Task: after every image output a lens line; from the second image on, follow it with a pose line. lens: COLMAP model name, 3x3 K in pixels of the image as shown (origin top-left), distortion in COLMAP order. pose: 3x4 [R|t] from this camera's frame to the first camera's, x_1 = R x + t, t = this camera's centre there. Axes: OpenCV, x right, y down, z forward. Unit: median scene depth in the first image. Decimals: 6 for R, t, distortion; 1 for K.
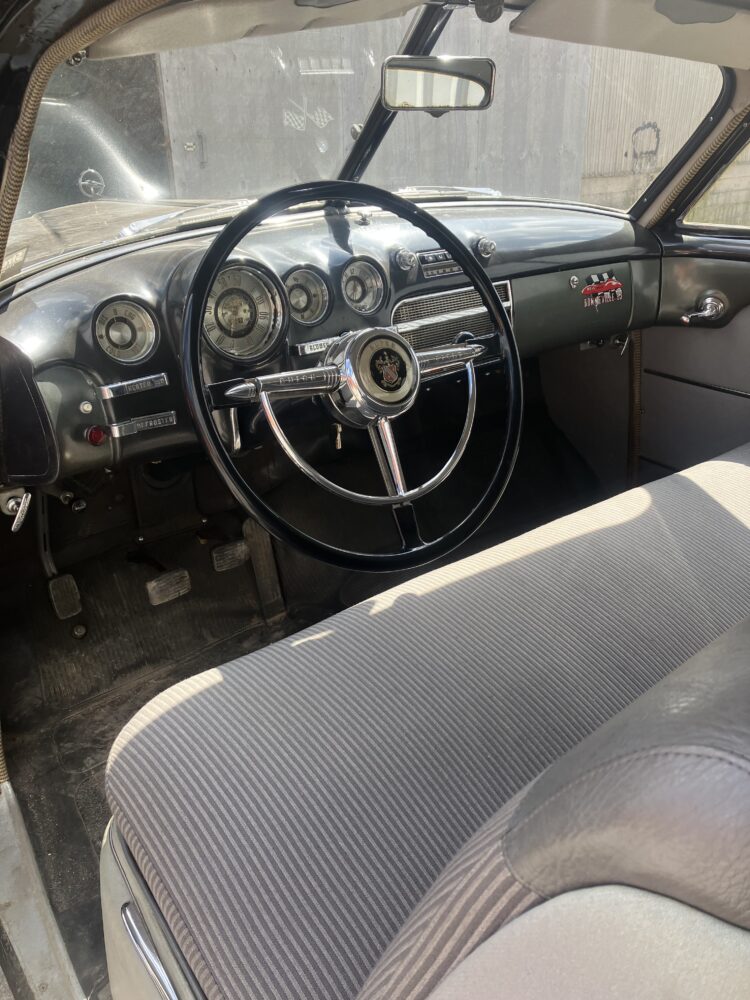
lens RADIAL K [[812.4, 0, 375.0], [0, 812.4, 500.0], [0, 0, 1]] dist [0.002387, 0.002876]
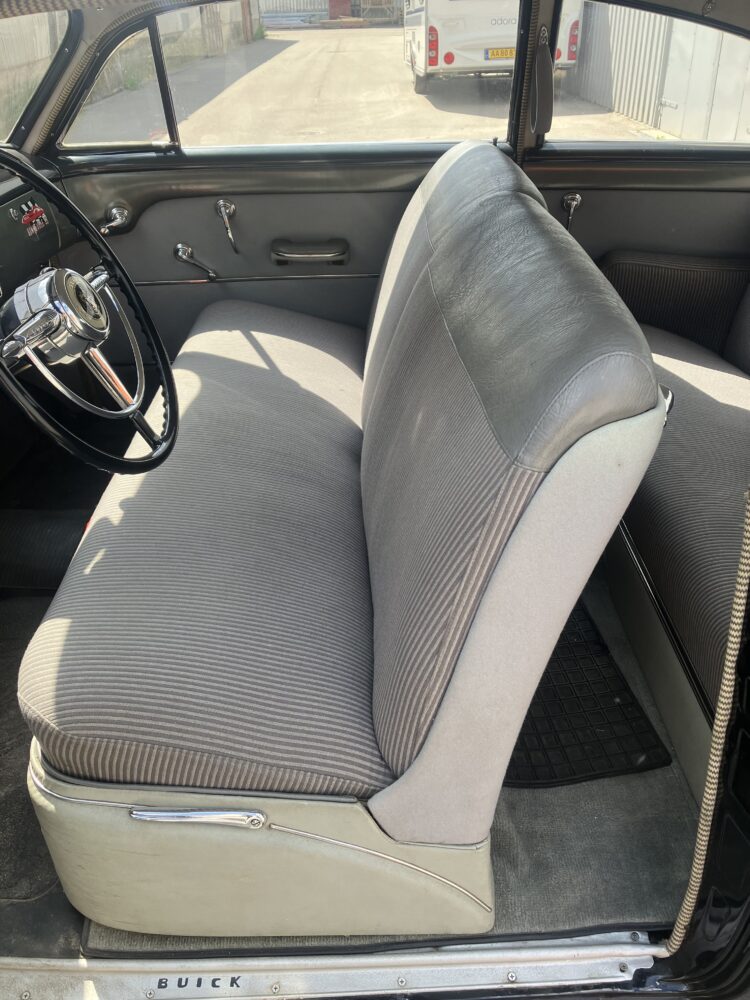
lens RADIAL K [[812.4, 0, 375.0], [0, 812.4, 500.0], [0, 0, 1]] dist [0.002387, 0.002876]
pose [[0.602117, -0.413348, 0.683080, -0.368619], [0.347836, 0.905899, 0.241573, -0.026239], [-0.718655, 0.092144, 0.689235, -0.030135]]
